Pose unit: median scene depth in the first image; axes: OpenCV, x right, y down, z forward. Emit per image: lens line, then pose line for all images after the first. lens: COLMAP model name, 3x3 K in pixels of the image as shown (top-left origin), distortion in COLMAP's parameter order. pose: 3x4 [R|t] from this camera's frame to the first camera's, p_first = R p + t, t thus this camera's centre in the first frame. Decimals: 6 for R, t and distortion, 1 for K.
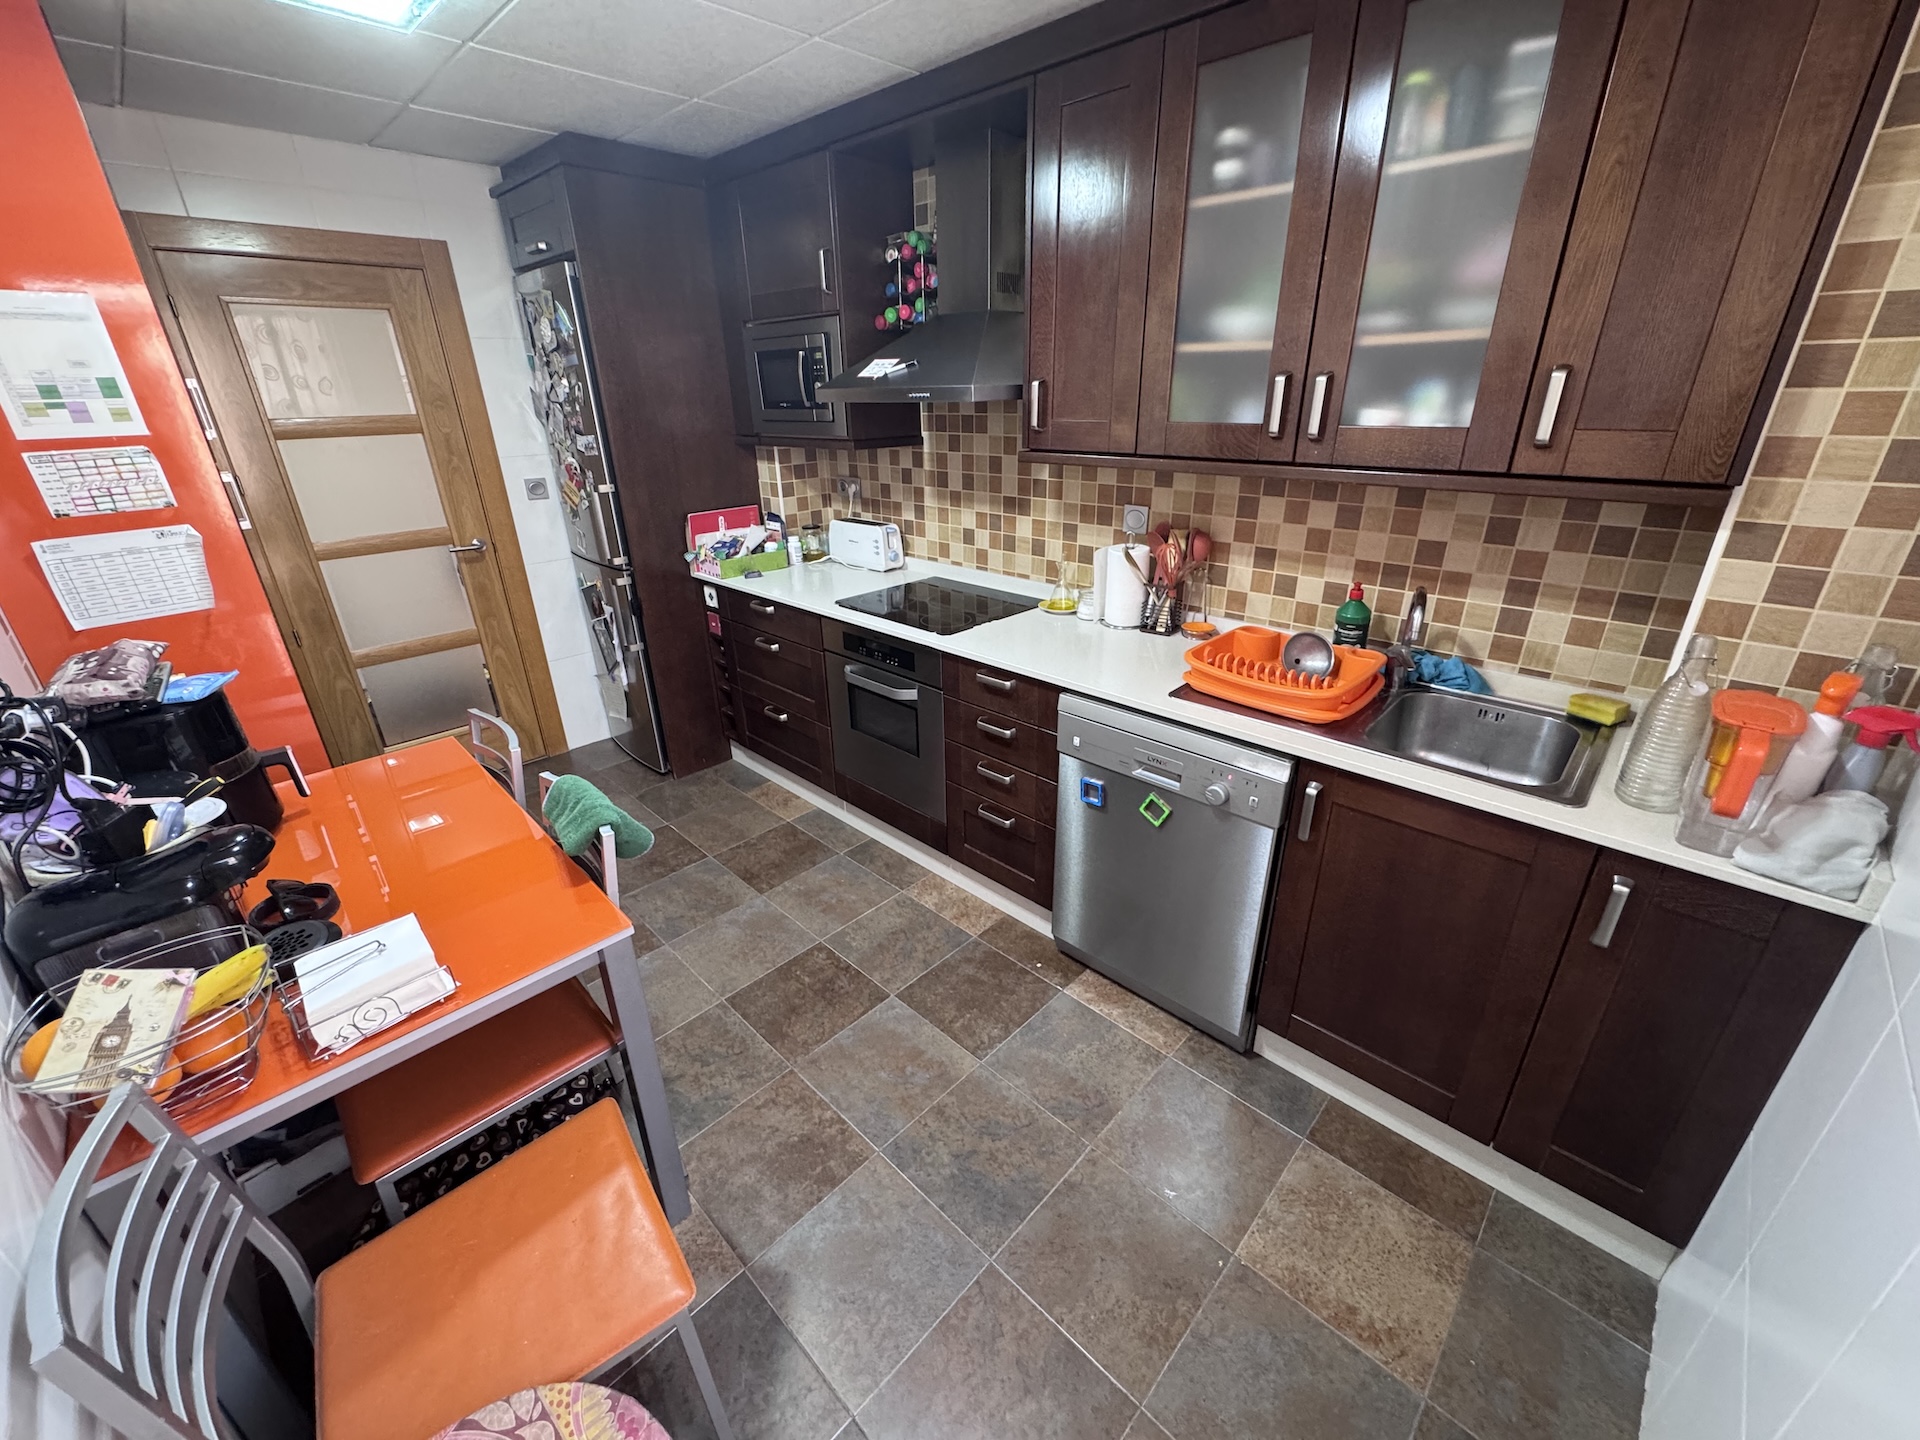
lens RADIAL K [[765.2, 0, 961.1], [0, 765.2, 717.7], [0, 0, 1]] dist [-0.003935, -0.000350]
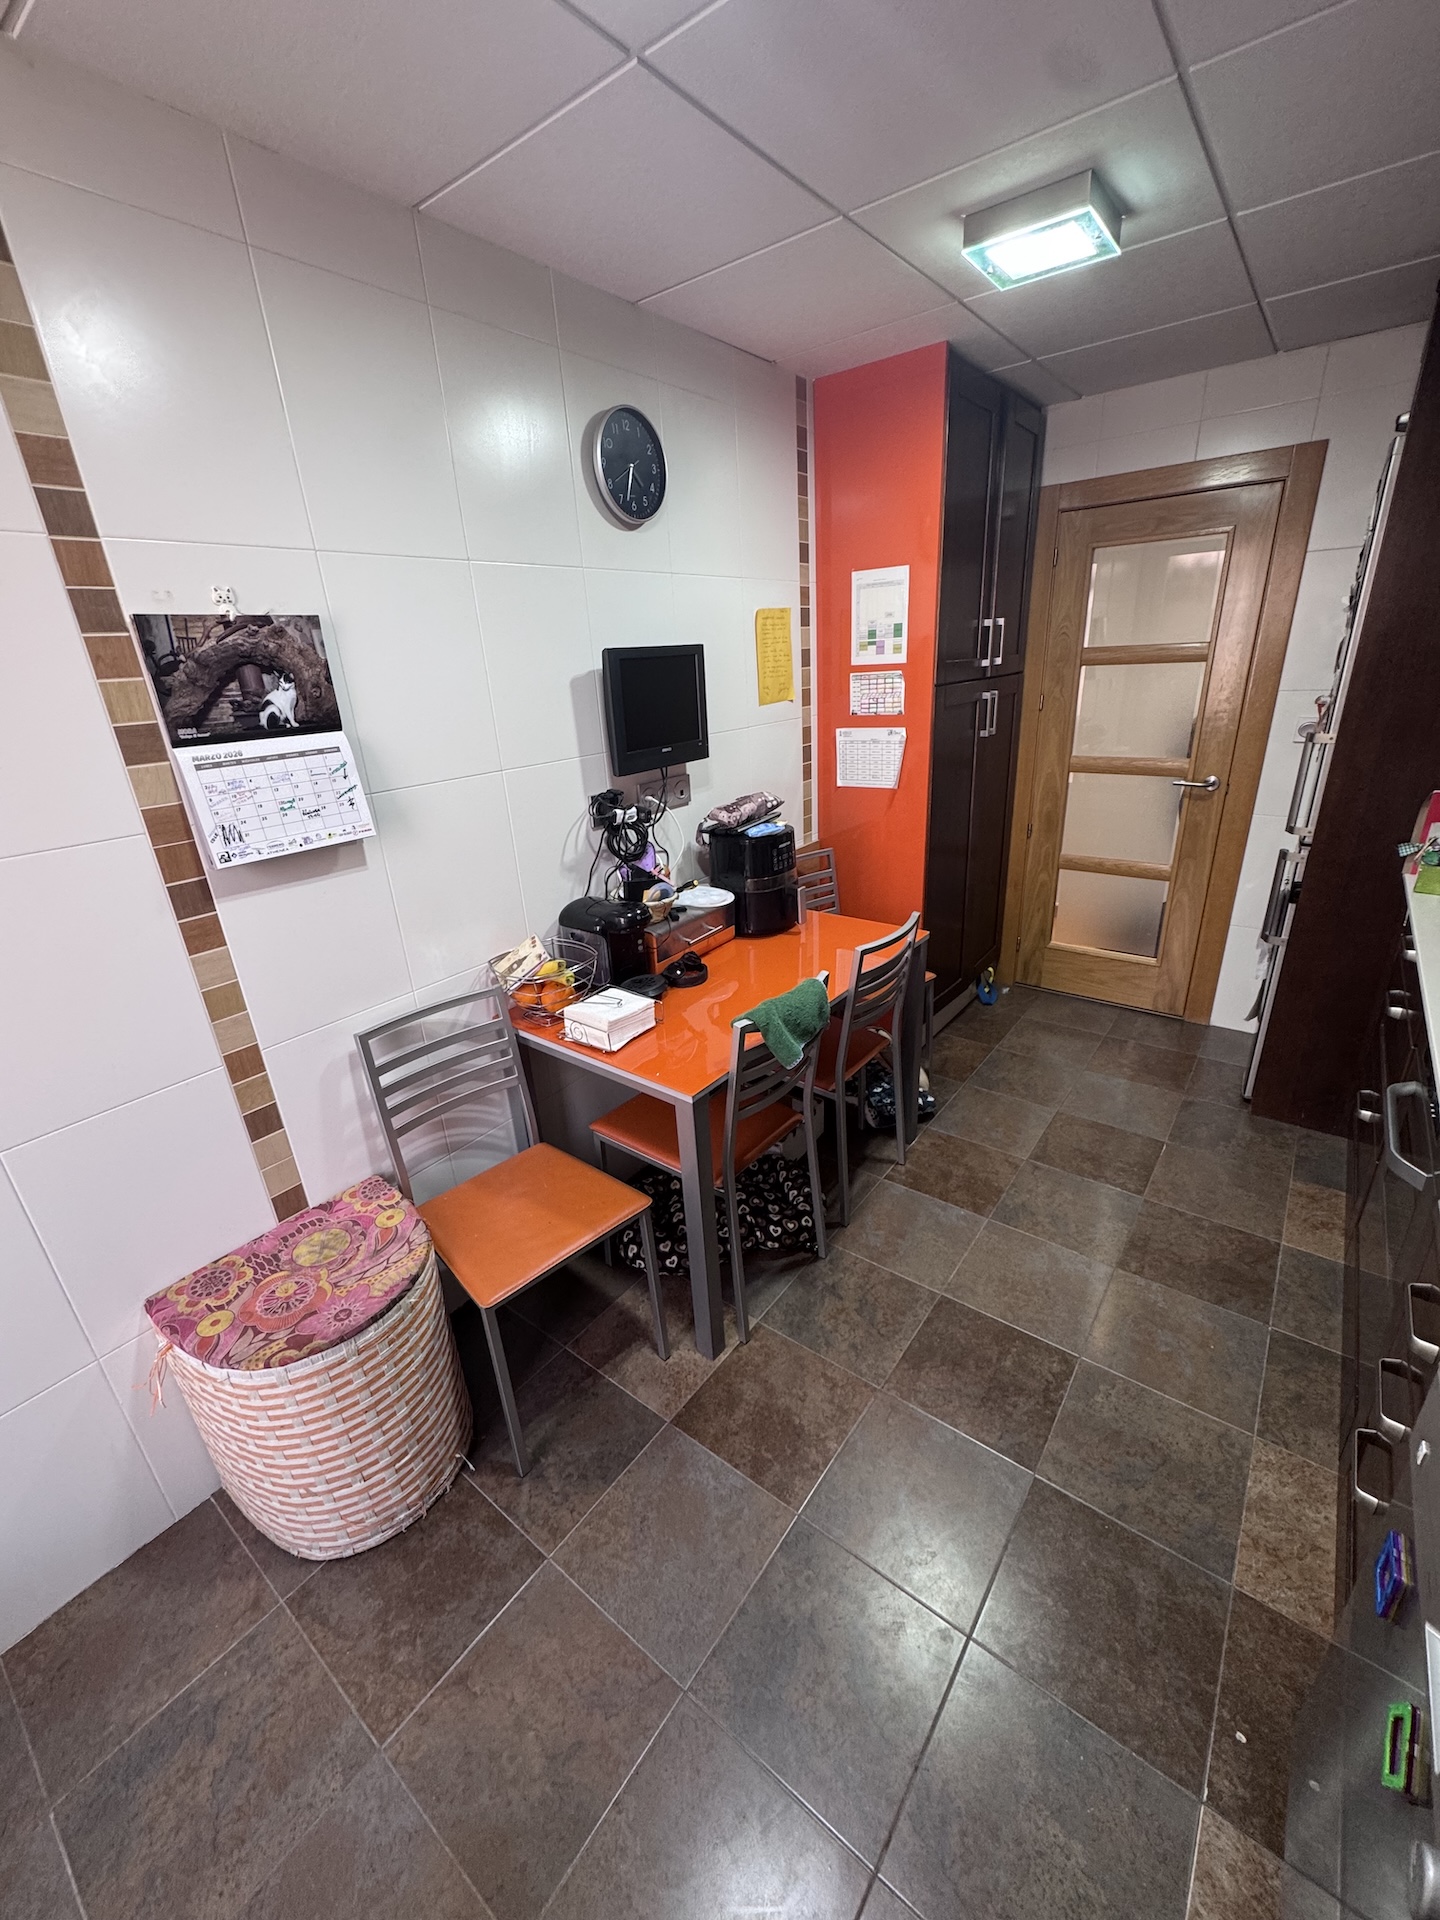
lens RADIAL K [[765.2, 0, 722.6], [0, 765.2, 960.7], [0, 0, 1]] dist [-0.003935, -0.000350]
pose [[0.111014, 0.376702, -0.919658, 0.295016], [-0.347356, 0.881722, 0.319233, -0.154853], [0.931139, 0.284010, 0.228733, 0.363160]]
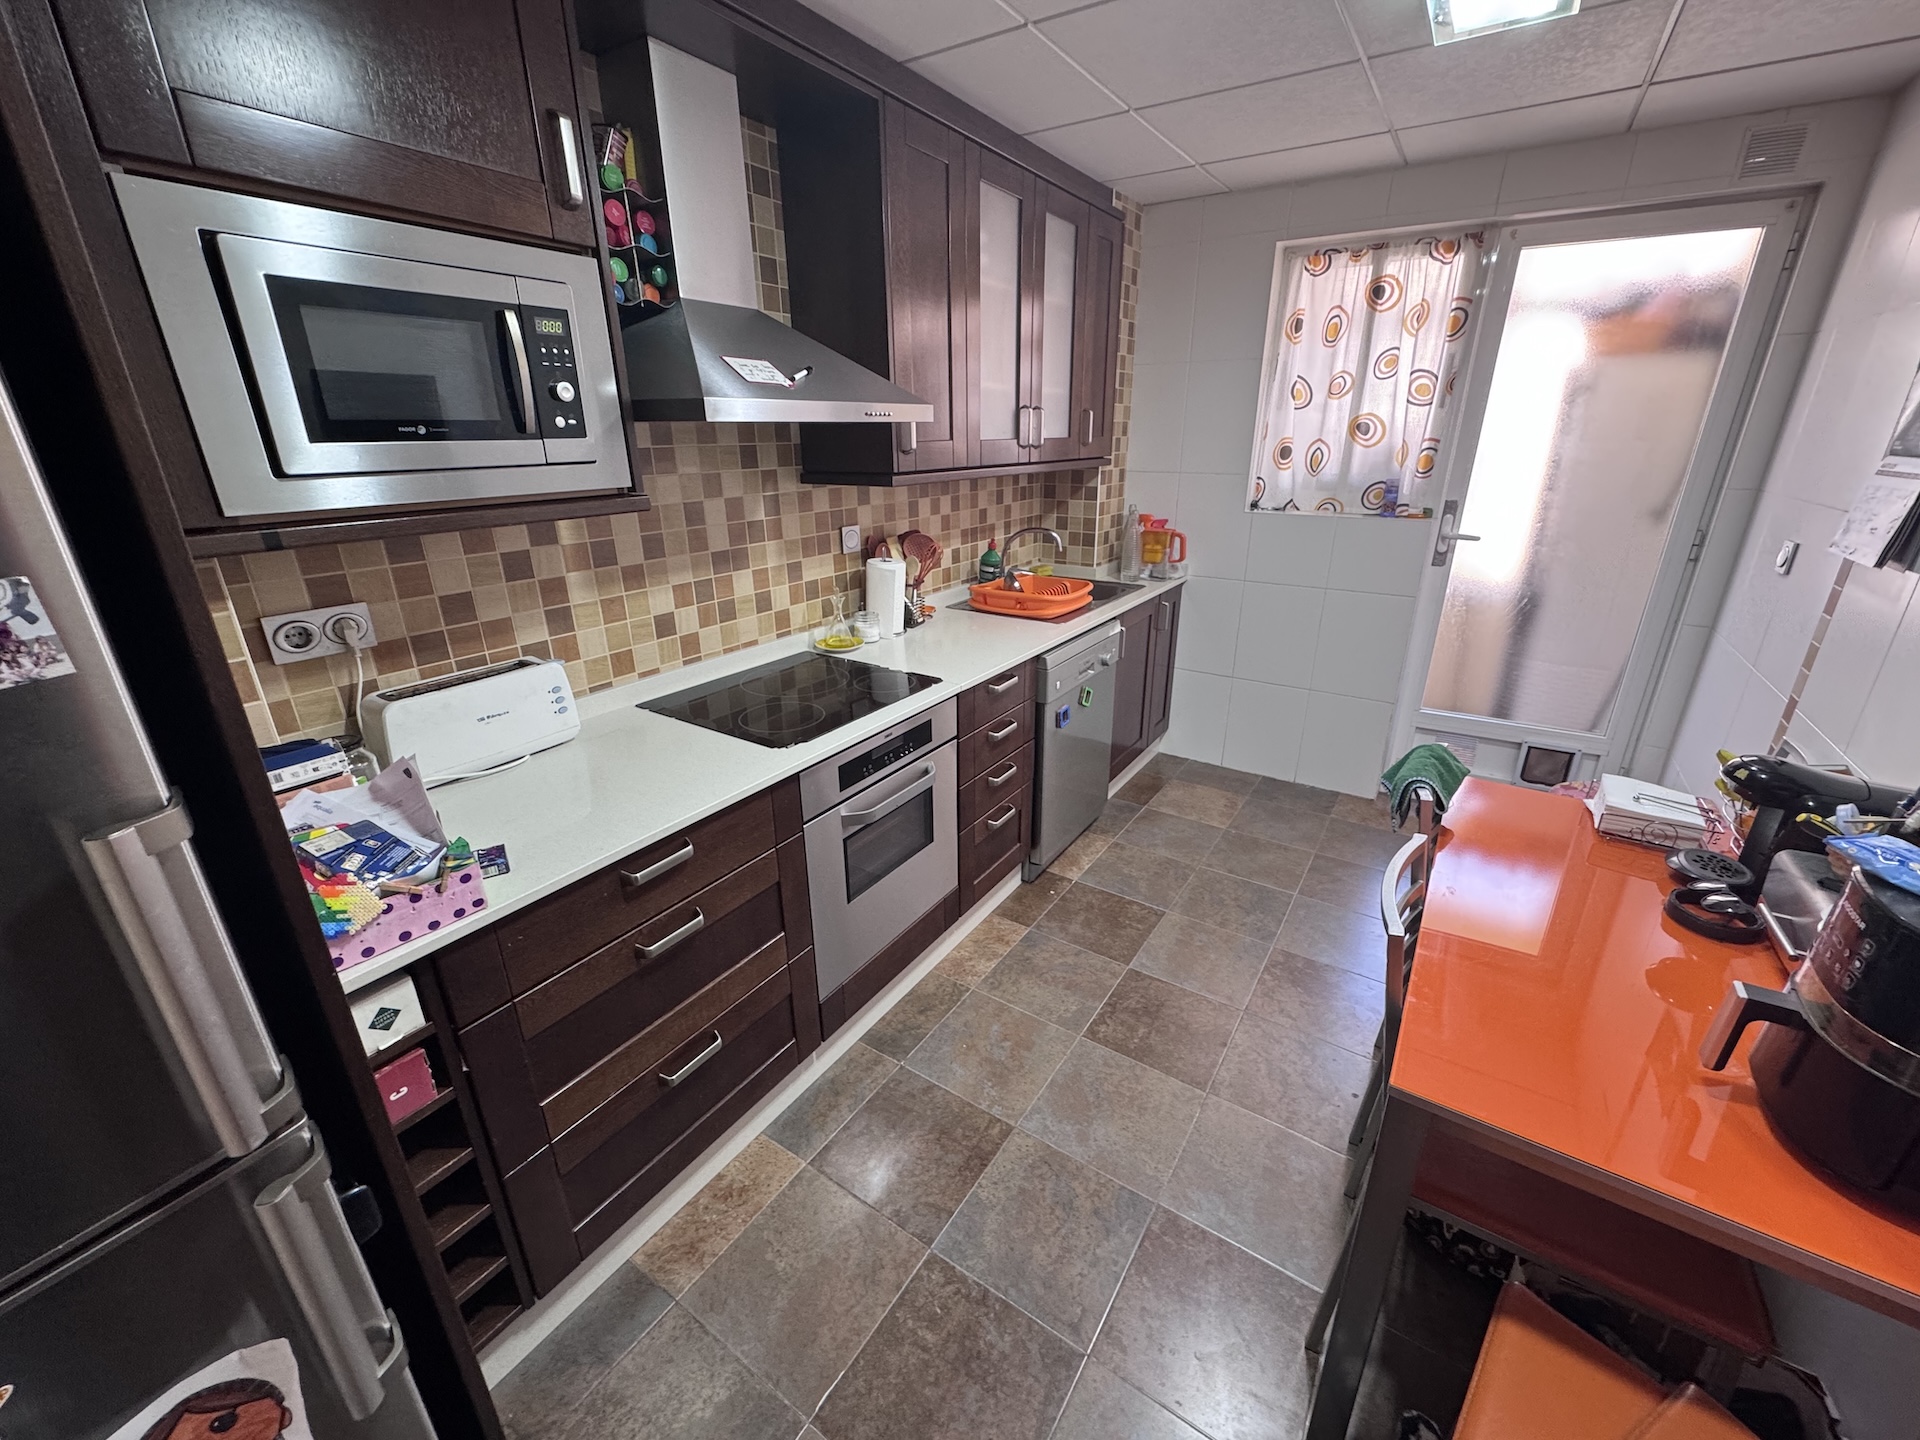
lens RADIAL K [[765.2, 0, 963.3], [0, 765.2, 720.1], [0, 0, 1]] dist [-0.003935, -0.000350]
pose [[-0.184017, -0.333857, 0.924487, -0.772168], [0.398140, 0.834619, 0.380652, -0.355720], [-0.898678, 0.438122, -0.020662, 0.905863]]
